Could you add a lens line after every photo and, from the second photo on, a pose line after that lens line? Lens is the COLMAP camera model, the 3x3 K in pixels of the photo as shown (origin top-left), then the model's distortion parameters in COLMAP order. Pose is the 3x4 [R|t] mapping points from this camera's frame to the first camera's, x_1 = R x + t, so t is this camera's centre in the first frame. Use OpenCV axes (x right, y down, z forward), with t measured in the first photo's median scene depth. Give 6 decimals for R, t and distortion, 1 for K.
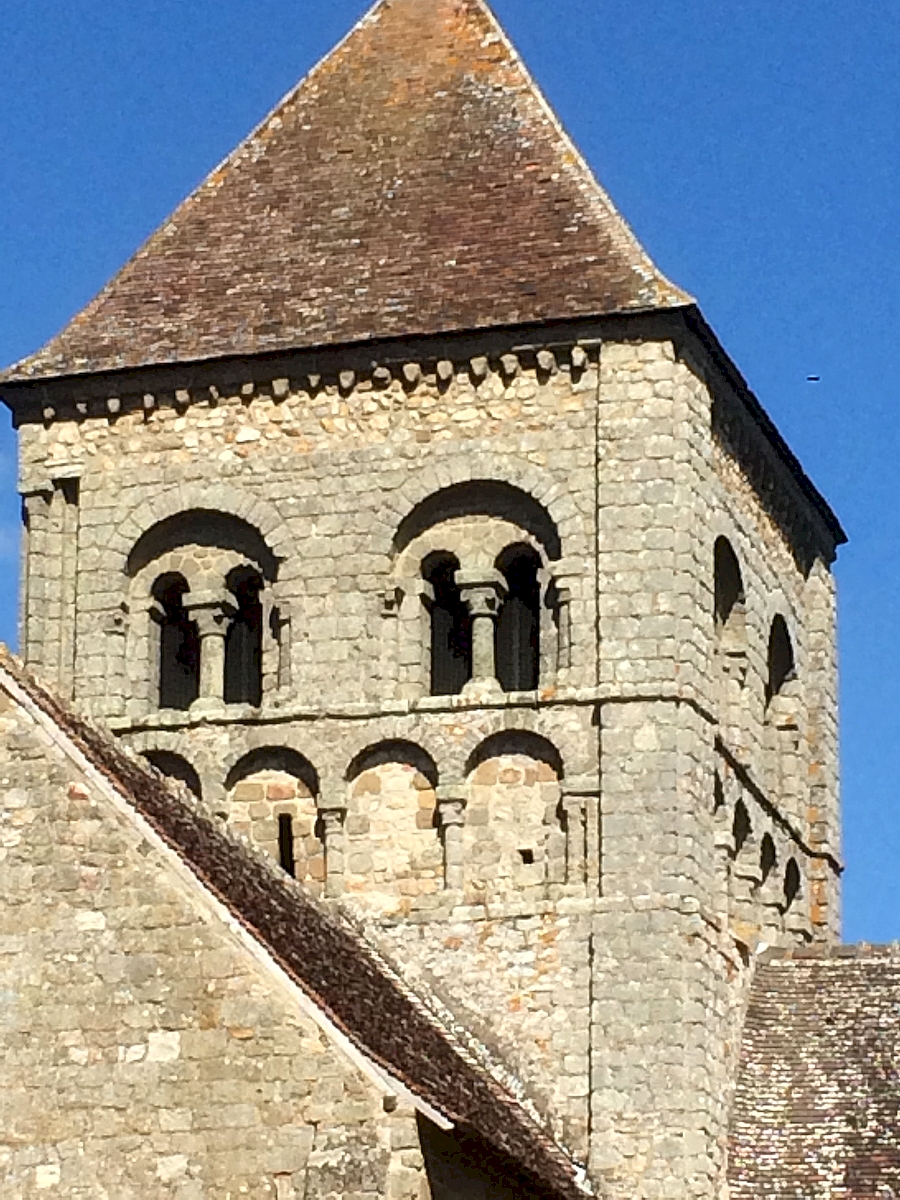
lens RADIAL K [[4568.2, 0, 450.0], [0, 4568.2, 601.0], [0, 0, 1]] dist [-0.070224, 0.000000]
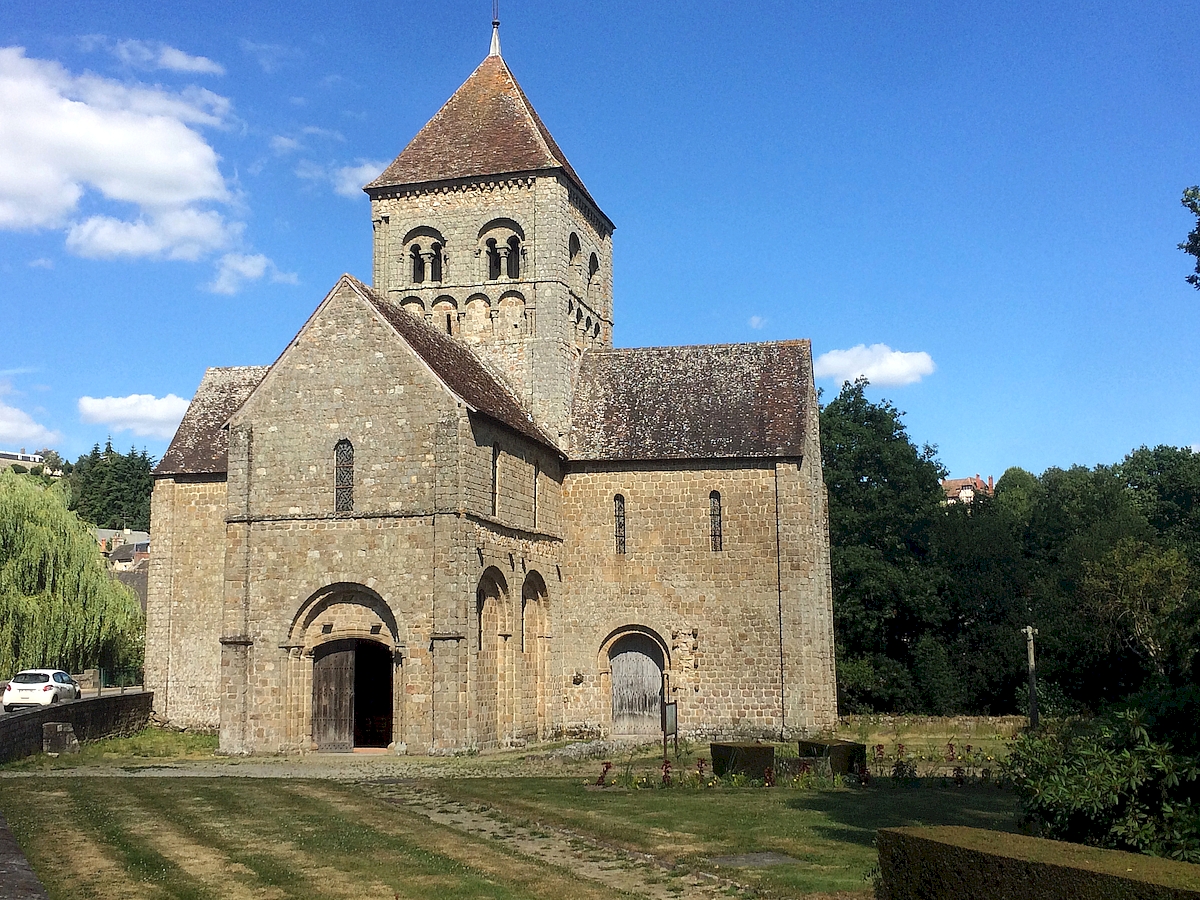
lens RADIAL K [[1437.2, 0, 596.6], [0, 1437.2, 446.2], [0, 0, 1]] dist [0.013269, 0.000000]
pose [[0.999703, -0.014821, 0.019341, 0.054921], [0.011386, 0.985895, 0.166976, -0.036764], [-0.021543, -0.166706, 0.985771, -0.115517]]
